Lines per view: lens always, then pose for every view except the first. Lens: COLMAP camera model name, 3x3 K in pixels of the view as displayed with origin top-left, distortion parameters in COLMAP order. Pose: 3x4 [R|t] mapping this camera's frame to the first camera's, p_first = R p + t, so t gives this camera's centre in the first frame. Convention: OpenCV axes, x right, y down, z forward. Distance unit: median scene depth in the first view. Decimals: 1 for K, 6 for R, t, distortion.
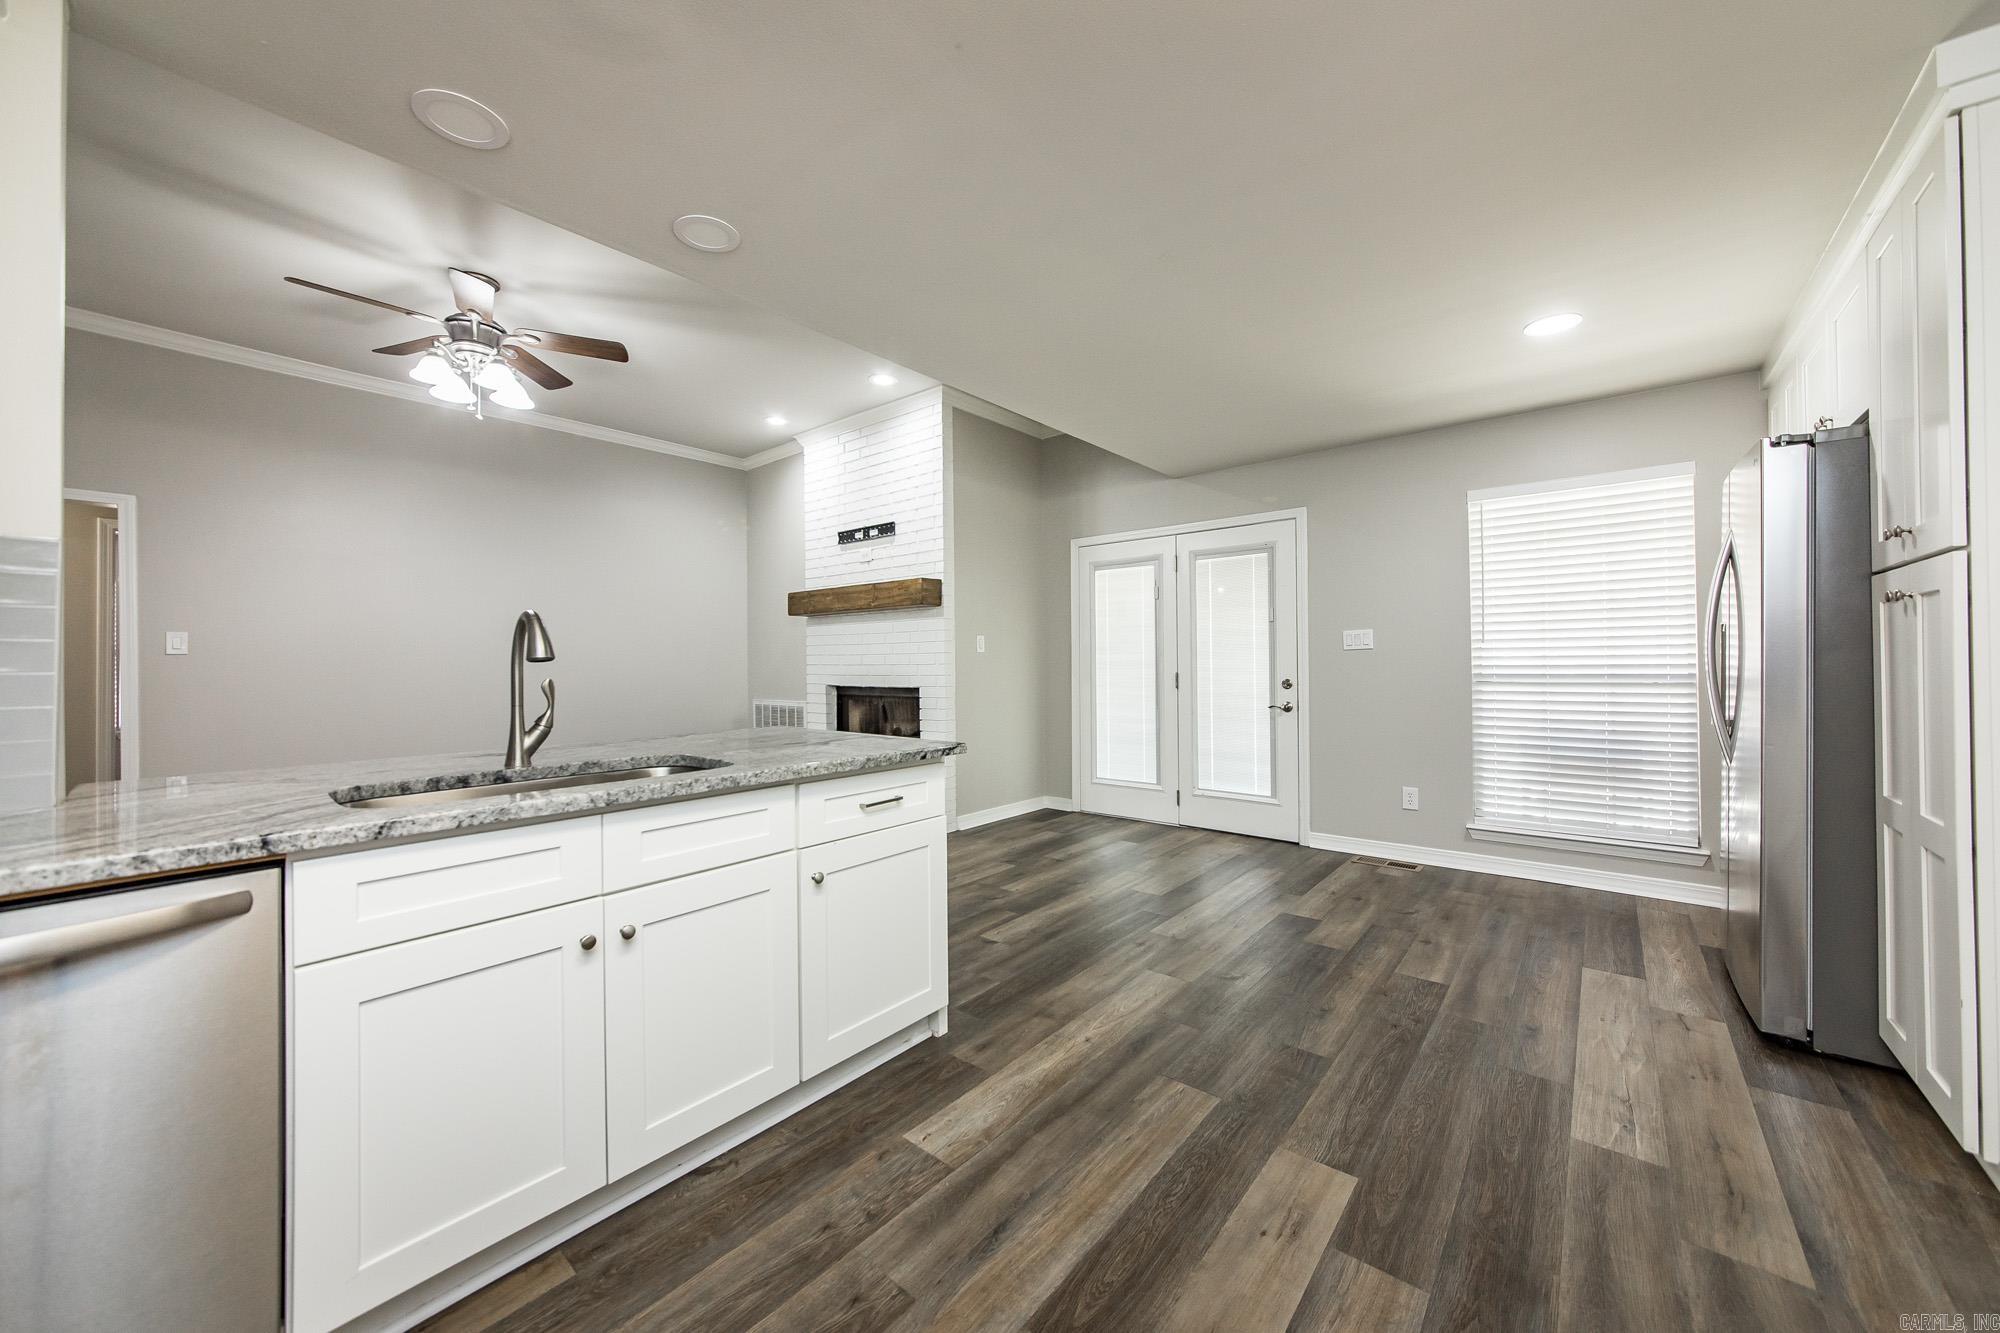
lens RADIAL K [[728.3, 0, 1010.0], [0, 728.3, 653.6], [0, 0, 1]] dist [-0.005035, 0.000714]
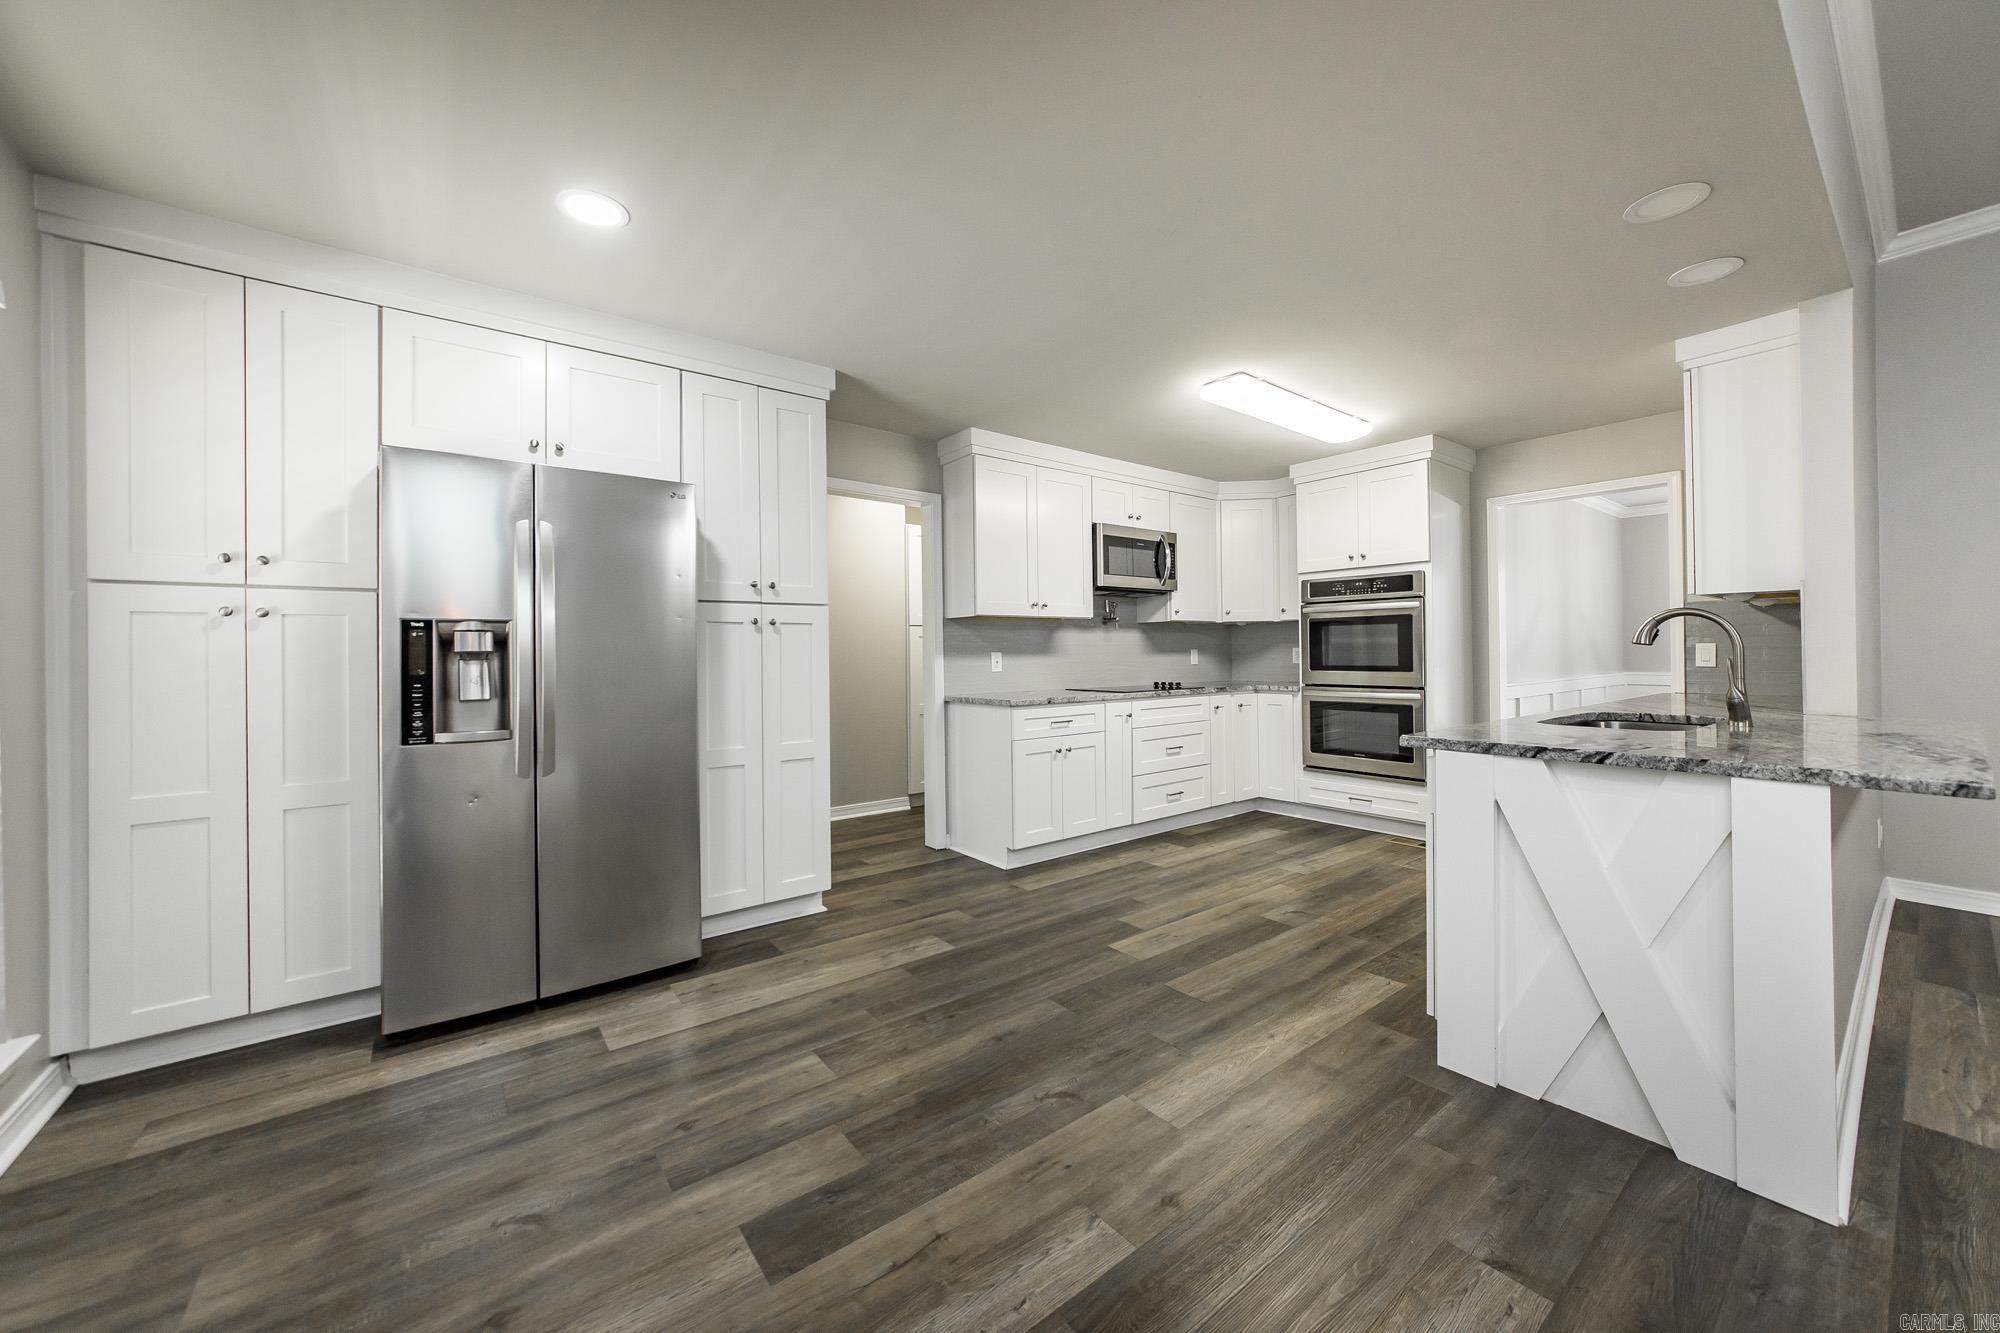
lens RADIAL K [[728.3, 0, 1007.6], [0, 728.3, 654.0], [0, 0, 1]] dist [-0.005035, 0.000714]
pose [[-0.975359, 0.017033, 0.219965, 0.160143], [0.014637, 0.999815, -0.012515, 0.015500], [-0.220138, -0.008987, -0.975427, 1.419318]]
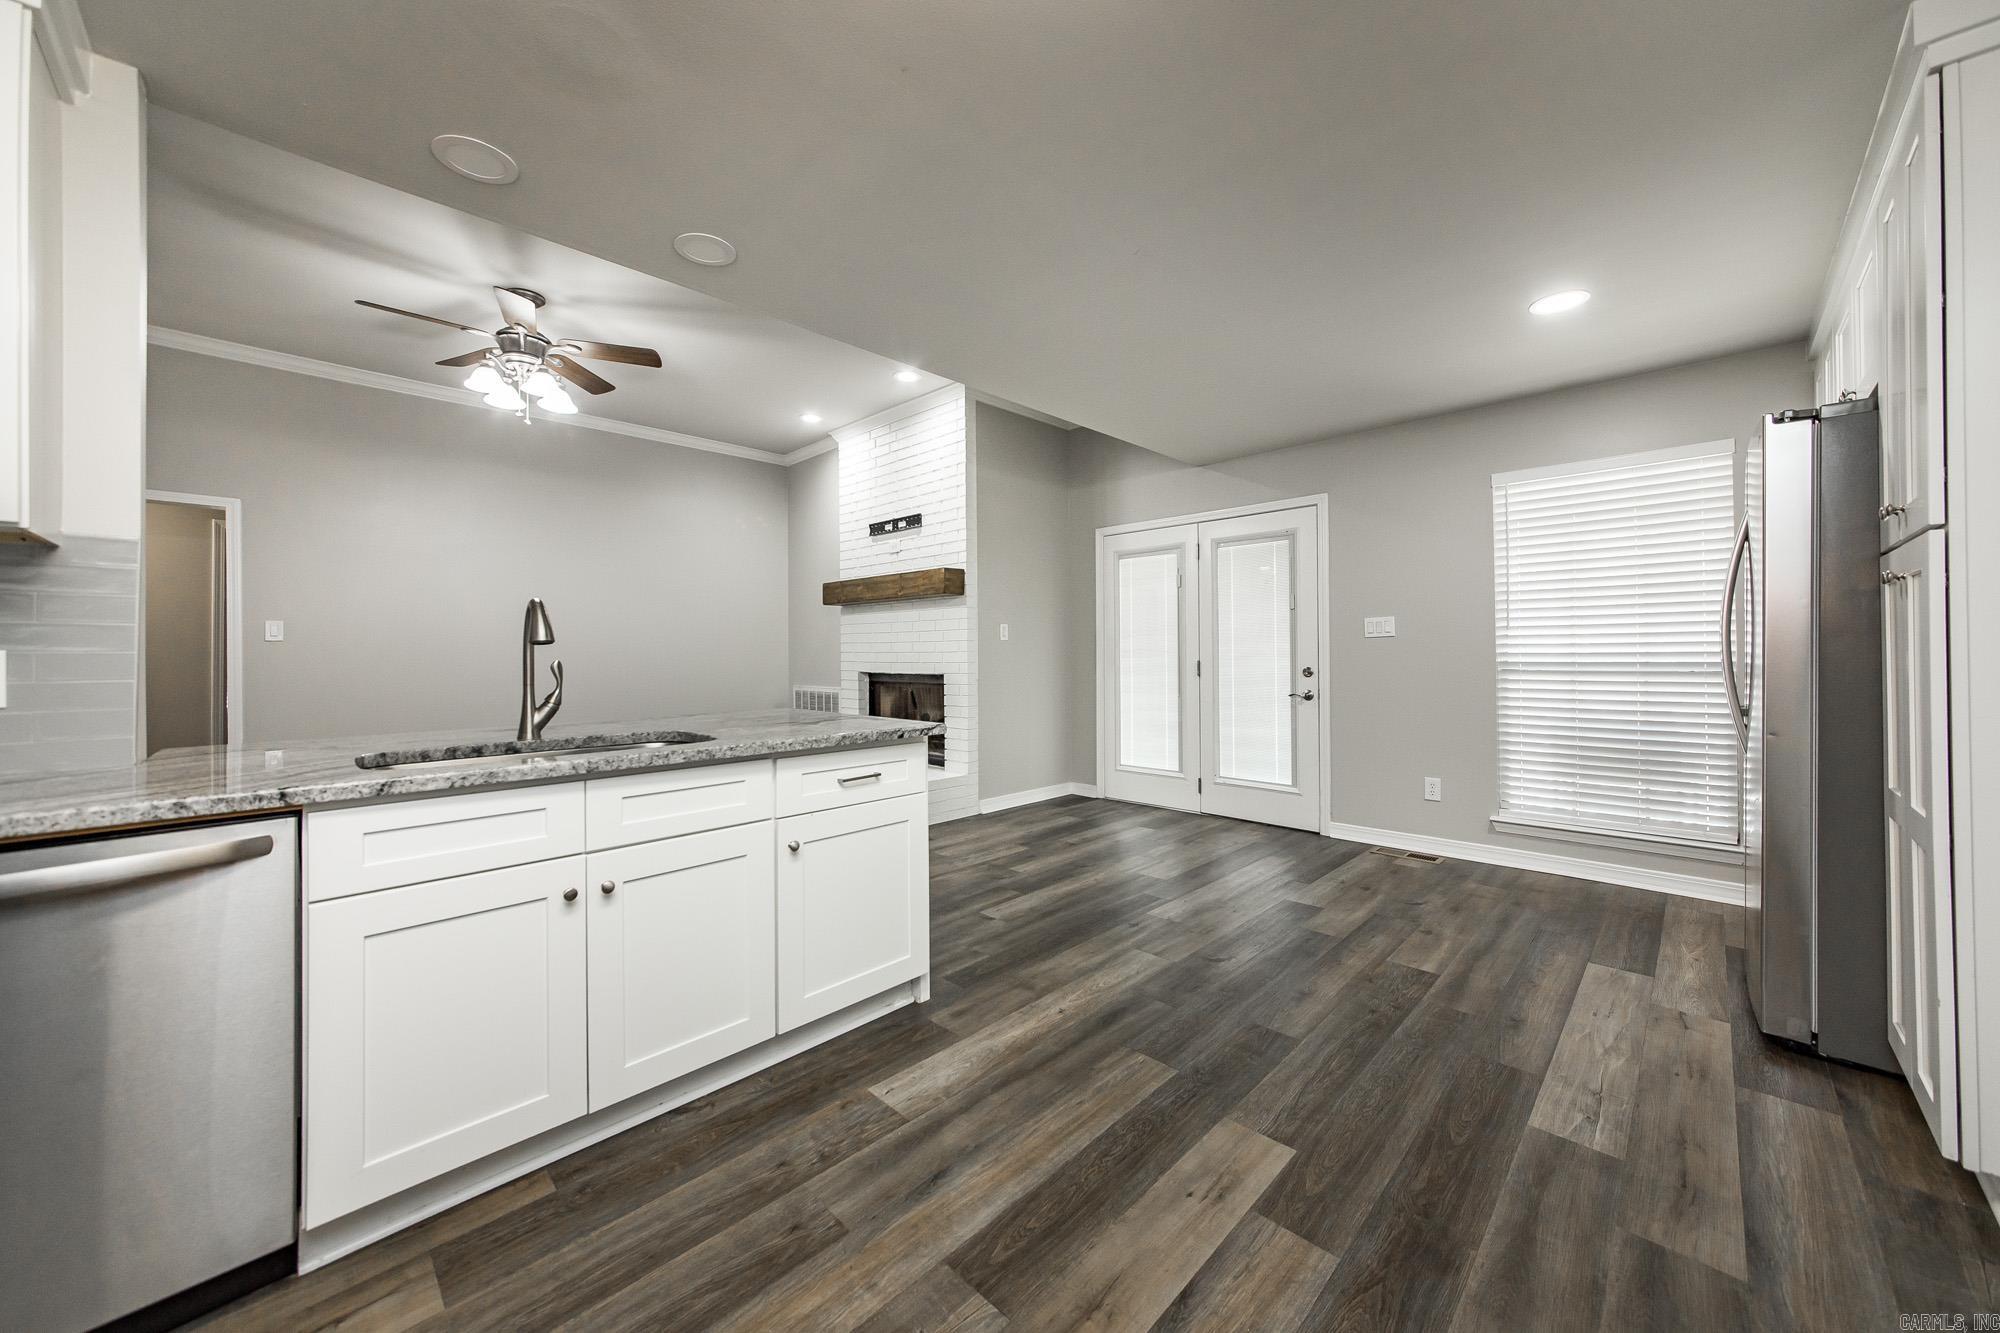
lens RADIAL K [[728.3, 0, 1009.9], [0, 728.3, 643.9], [0, 0, 1]] dist [-0.005035, 0.000714]
pose [[0.996777, 0.000811, -0.080214, 0.081015], [-0.000791, 1.000000, 0.000279, 0.005079], [0.080214, -0.000215, 0.996778, -0.025651]]
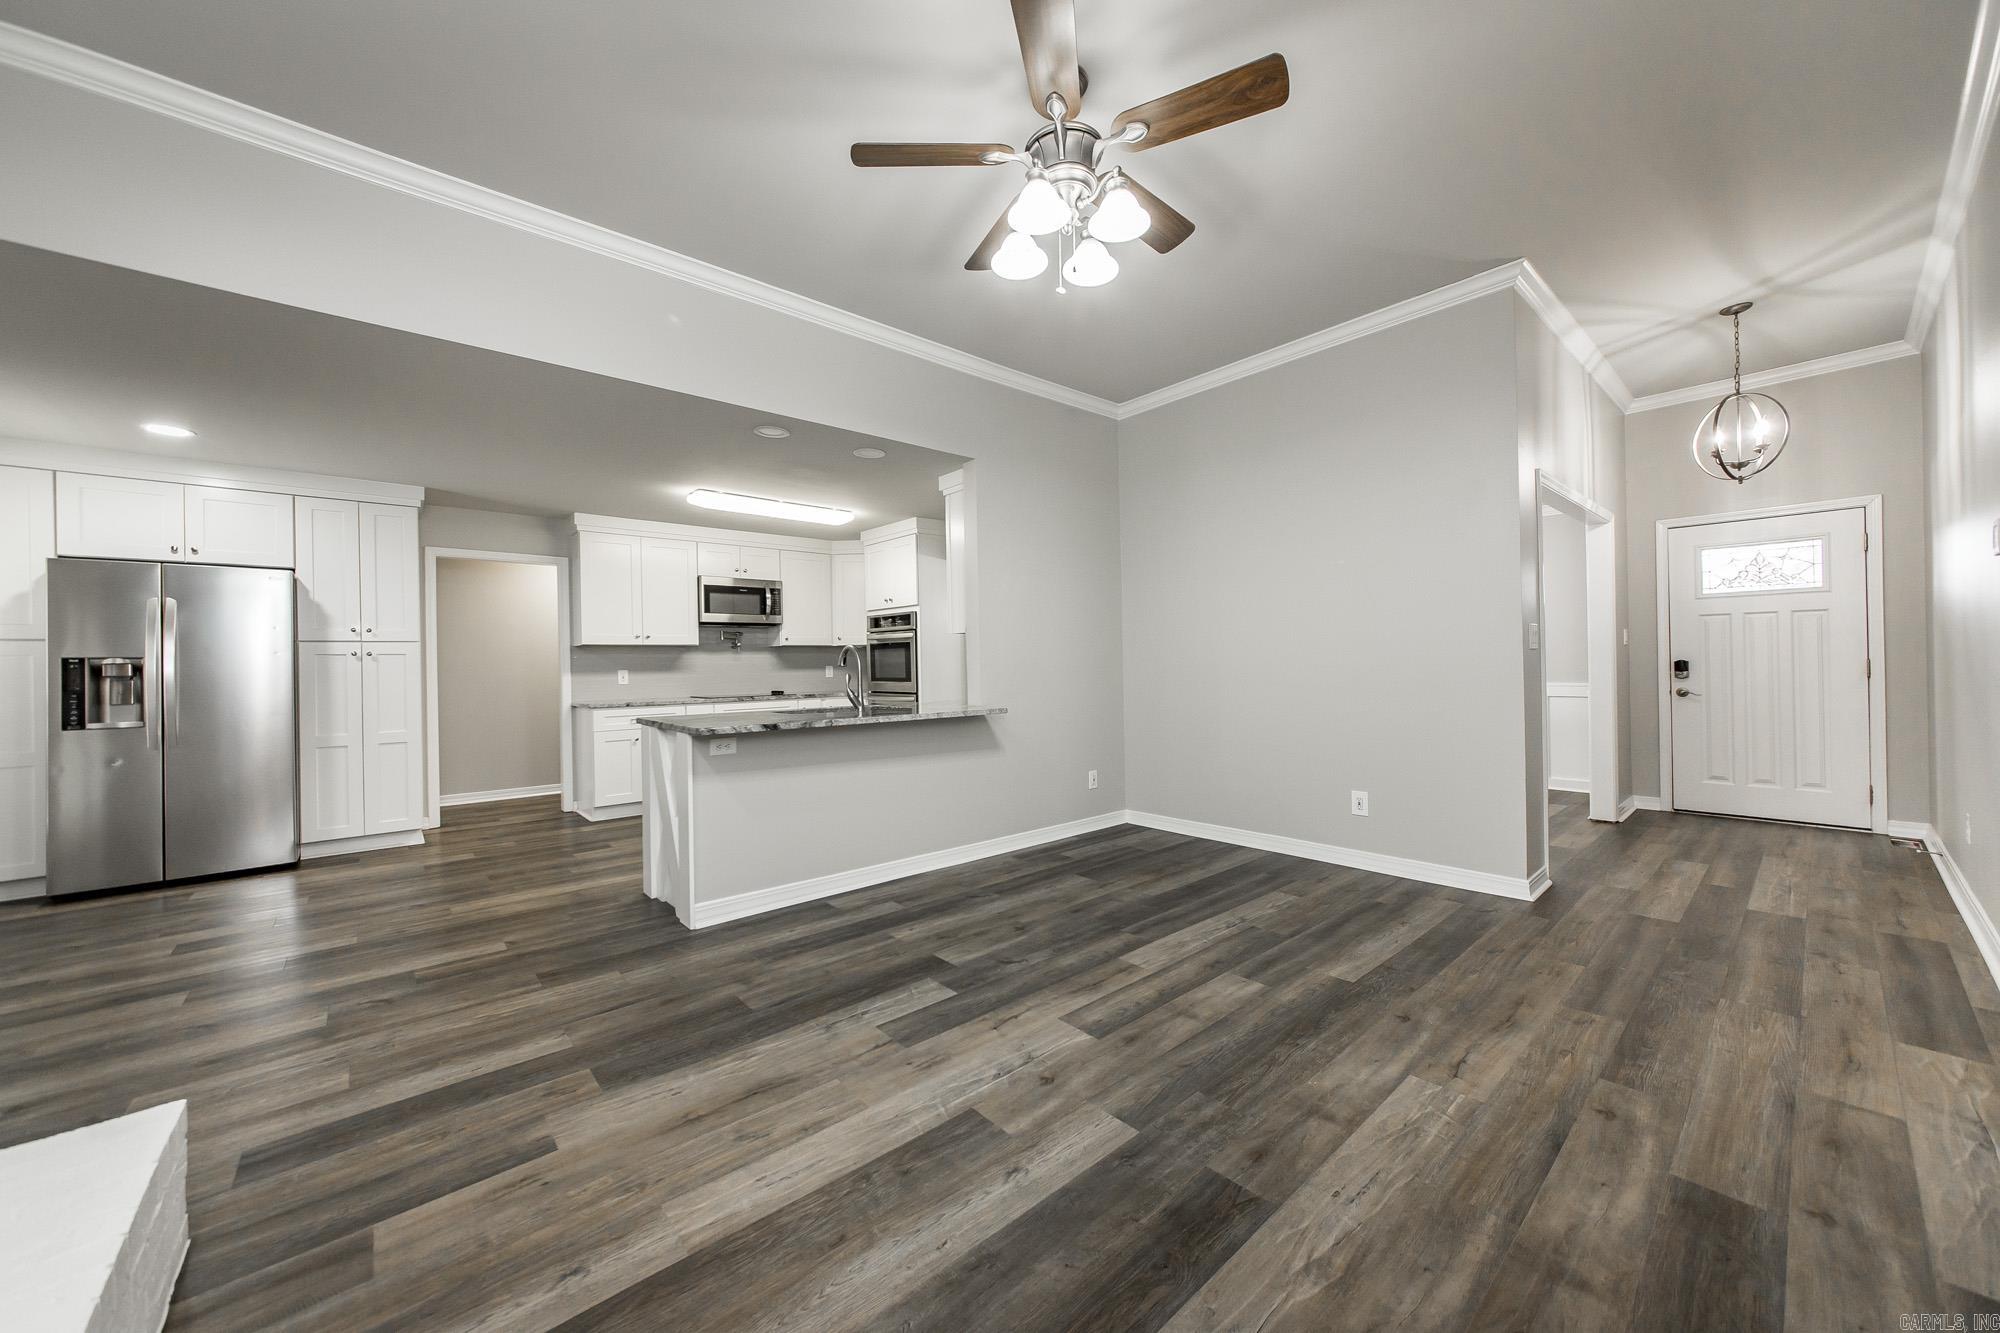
lens RADIAL K [[728.3, 0, 1008.0], [0, 728.3, 655.5], [0, 0, 1]] dist [-0.005035, 0.000714]
pose [[-0.987278, 0.026621, 0.156762, -0.846077], [0.022858, 0.999407, -0.025754, 0.028006], [-0.157354, -0.021843, -0.987301, 1.805875]]
